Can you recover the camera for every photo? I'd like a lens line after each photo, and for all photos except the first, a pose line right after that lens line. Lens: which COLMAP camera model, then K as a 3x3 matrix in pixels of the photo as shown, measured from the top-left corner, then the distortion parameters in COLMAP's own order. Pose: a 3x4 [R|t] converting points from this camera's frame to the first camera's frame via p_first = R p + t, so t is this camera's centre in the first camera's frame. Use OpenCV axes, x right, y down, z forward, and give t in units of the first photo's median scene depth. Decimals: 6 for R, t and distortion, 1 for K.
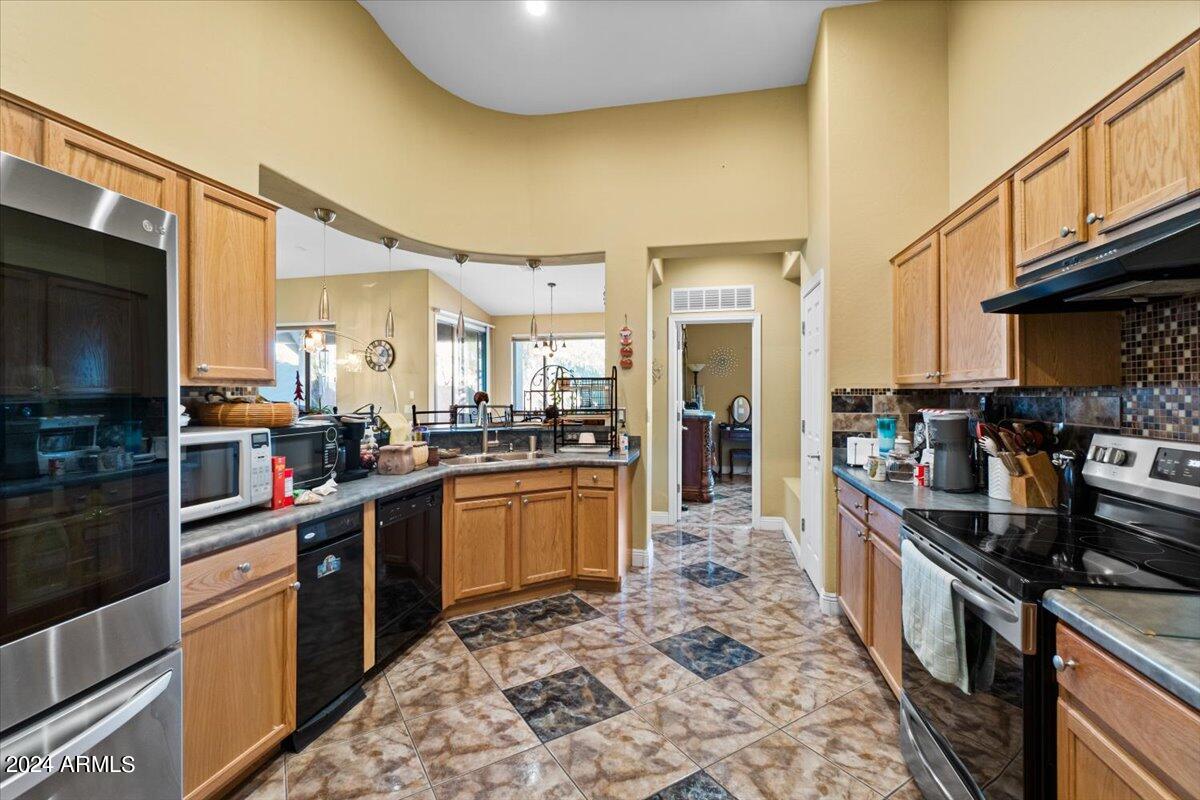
lens RADIAL K [[530.7, 0, 595.1], [0, 530.7, 393.1], [0, 0, 1]] dist [0.000130, -0.000015]
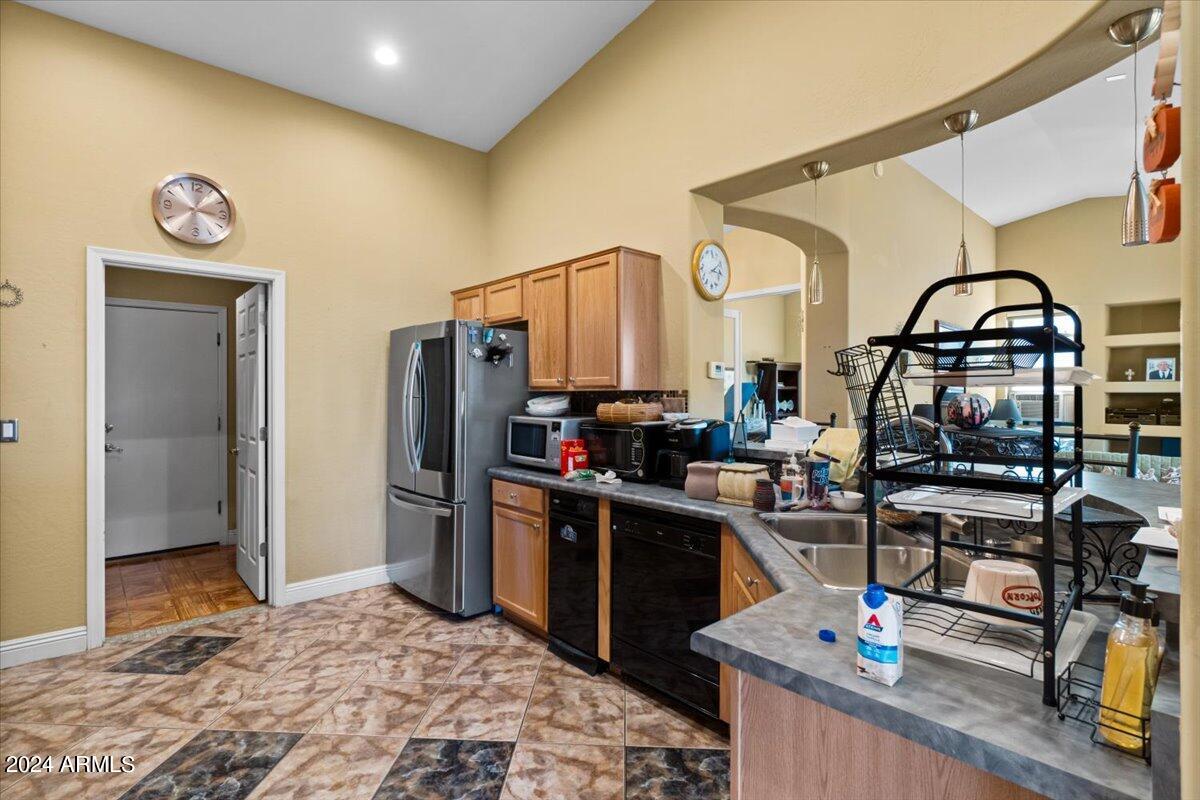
lens RADIAL K [[572.1, 0, 587.8], [0, 572.1, 393.5], [0, 0, 1]] dist [0.000835, 0.000040]
pose [[-0.588066, -0.001655, -0.808811, 0.530609], [-0.000890, 0.999999, -0.001398, -0.003079], [0.808812, -0.000102, -0.588067, 1.716756]]
